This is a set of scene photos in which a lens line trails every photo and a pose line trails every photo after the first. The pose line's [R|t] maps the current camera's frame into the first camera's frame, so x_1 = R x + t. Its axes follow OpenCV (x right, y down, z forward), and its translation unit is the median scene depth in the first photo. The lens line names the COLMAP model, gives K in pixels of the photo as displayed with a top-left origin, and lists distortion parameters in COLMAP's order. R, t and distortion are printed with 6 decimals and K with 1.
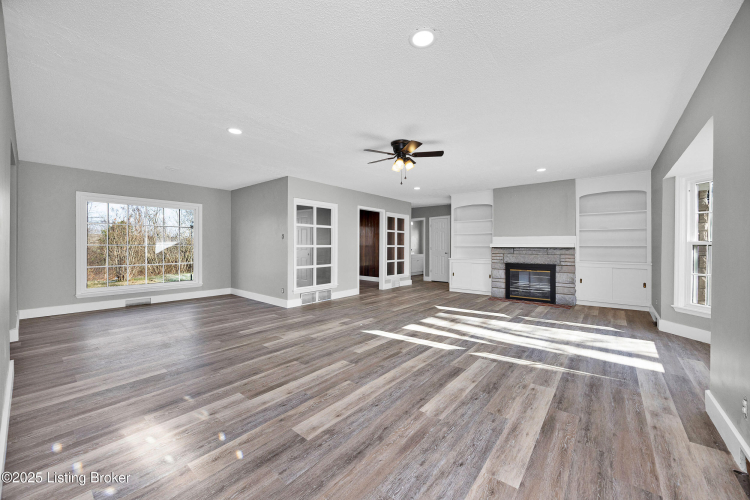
lens RADIAL K [[288.8, 0, 377.6], [0, 288.8, 248.5], [0, 0, 1]] dist [-0.003026, 0.000473]
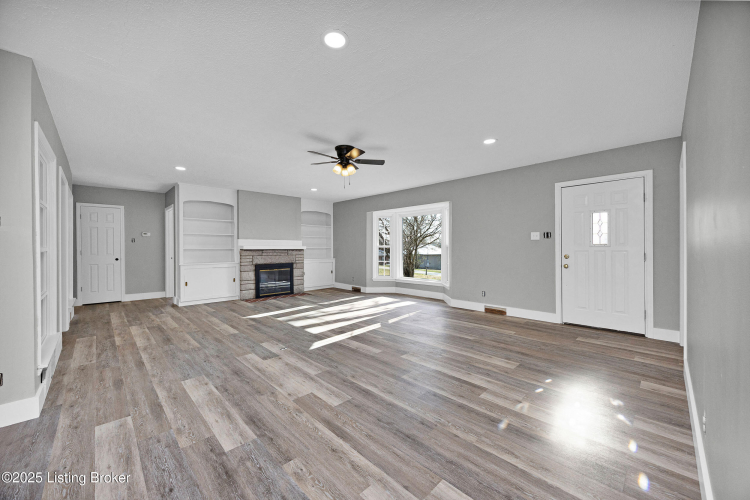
lens RADIAL K [[288.8, 0, 378.4], [0, 288.8, 244.8], [0, 0, 1]] dist [-0.003026, 0.000473]
pose [[0.093669, 0.010956, 0.995543, -0.882010], [0.010787, 0.999870, -0.012019, -0.005408], [-0.995545, 0.011865, 0.093539, 0.731082]]
